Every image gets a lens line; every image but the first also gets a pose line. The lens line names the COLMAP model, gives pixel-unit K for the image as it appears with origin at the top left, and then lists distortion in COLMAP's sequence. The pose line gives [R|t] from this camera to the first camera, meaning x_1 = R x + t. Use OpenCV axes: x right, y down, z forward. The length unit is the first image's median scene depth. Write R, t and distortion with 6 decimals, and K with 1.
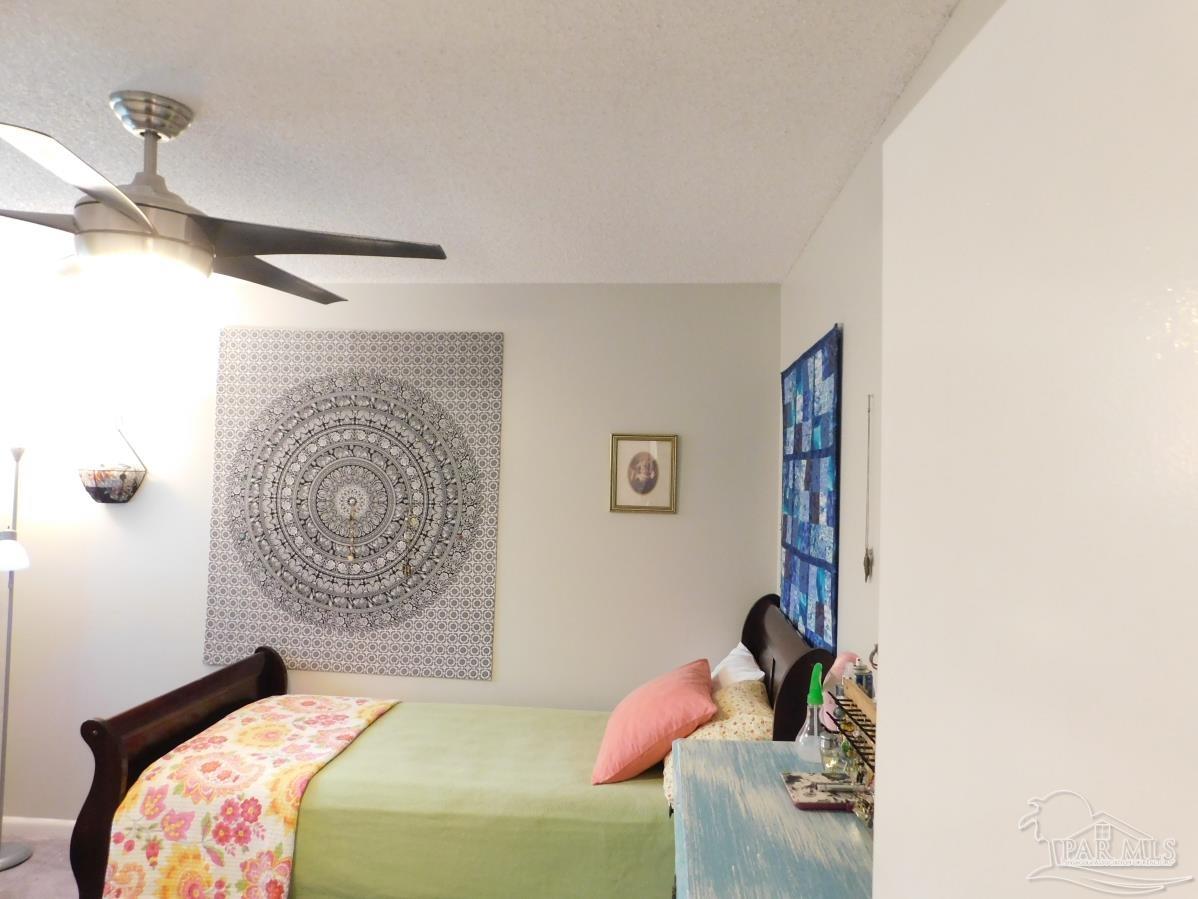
lens RADIAL K [[798.8, 0, 604.5], [0, 798.8, 448.1], [0, 0, 1]] dist [-0.065586, 0.052539]
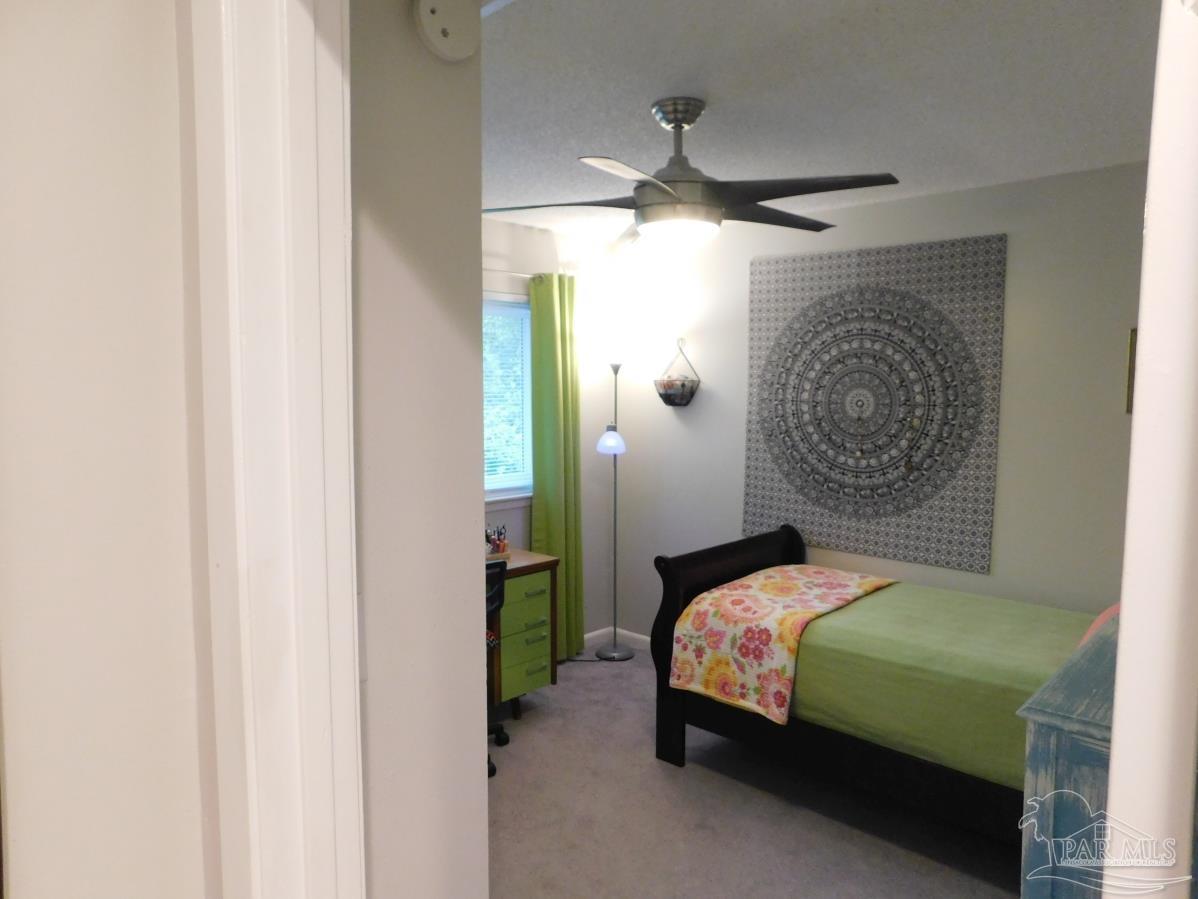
lens RADIAL K [[798.8, 0, 594.1], [0, 798.8, 444.9], [0, 0, 1]] dist [-0.065586, 0.052539]
pose [[0.774645, 0.028467, -0.631755, 0.103786], [0.034712, 0.995566, 0.087424, 0.014691], [0.631443, -0.089652, 0.770222, -0.109785]]
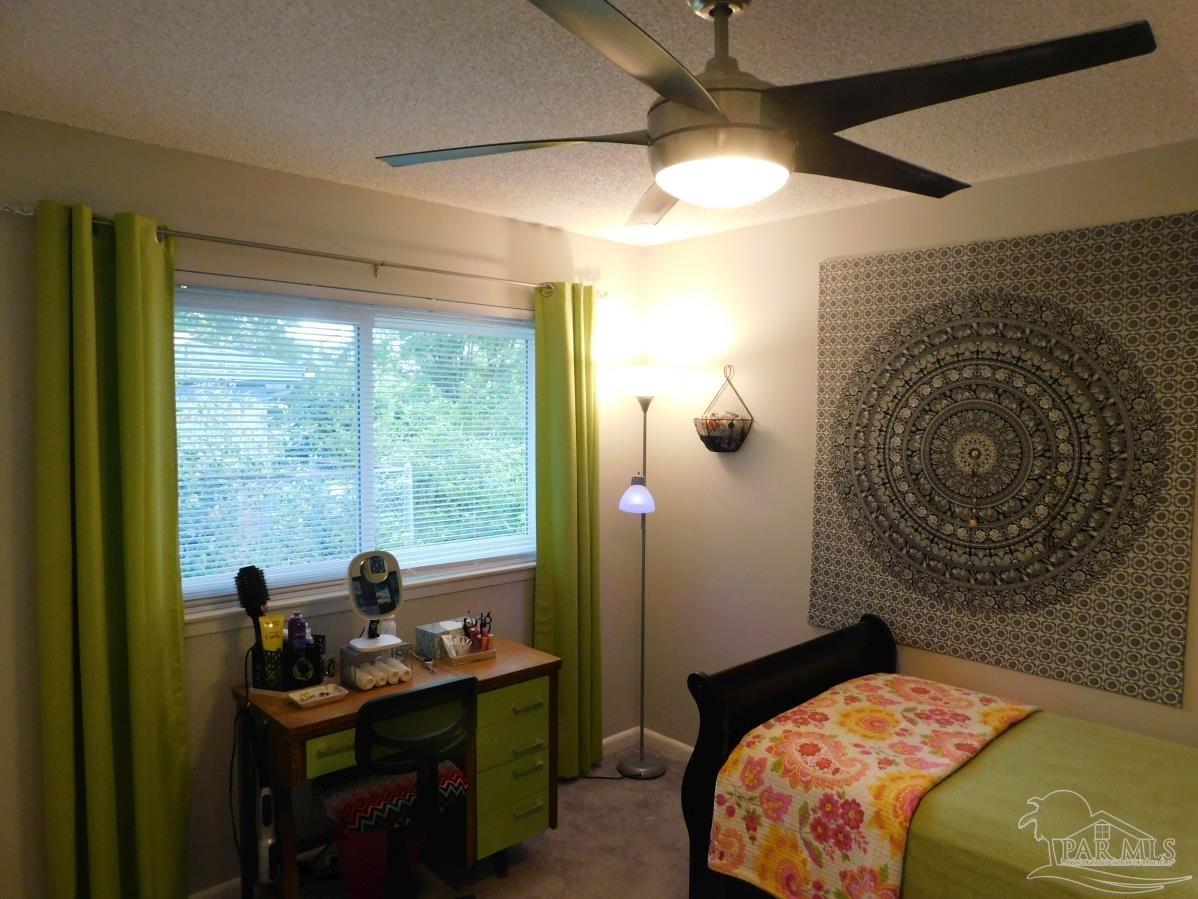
lens RADIAL K [[798.8, 0, 597.7], [0, 798.8, 448.8], [0, 0, 1]] dist [-0.065586, 0.052539]
pose [[0.737138, 0.011746, -0.675640, -0.056530], [0.030596, 0.998243, 0.050735, 0.009410], [0.675049, -0.058071, 0.735484, 0.143493]]
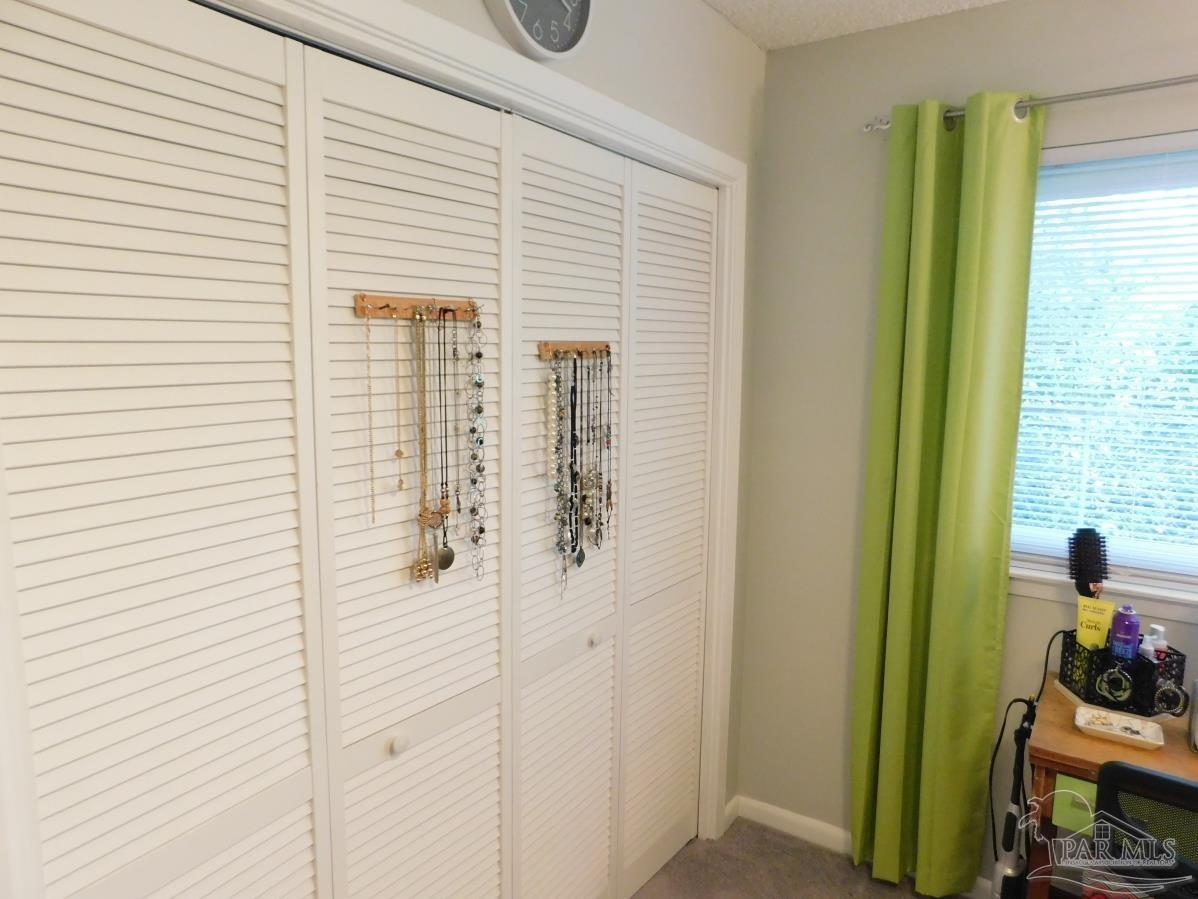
lens RADIAL K [[798.8, 0, 598.5], [0, 798.8, 448.8], [0, 0, 1]] dist [-0.065586, 0.052539]
pose [[-0.517604, 0.080813, -0.851795, -0.149761], [0.004217, 0.995758, 0.091909, 0.039577], [0.855610, 0.043981, -0.515750, 0.466906]]
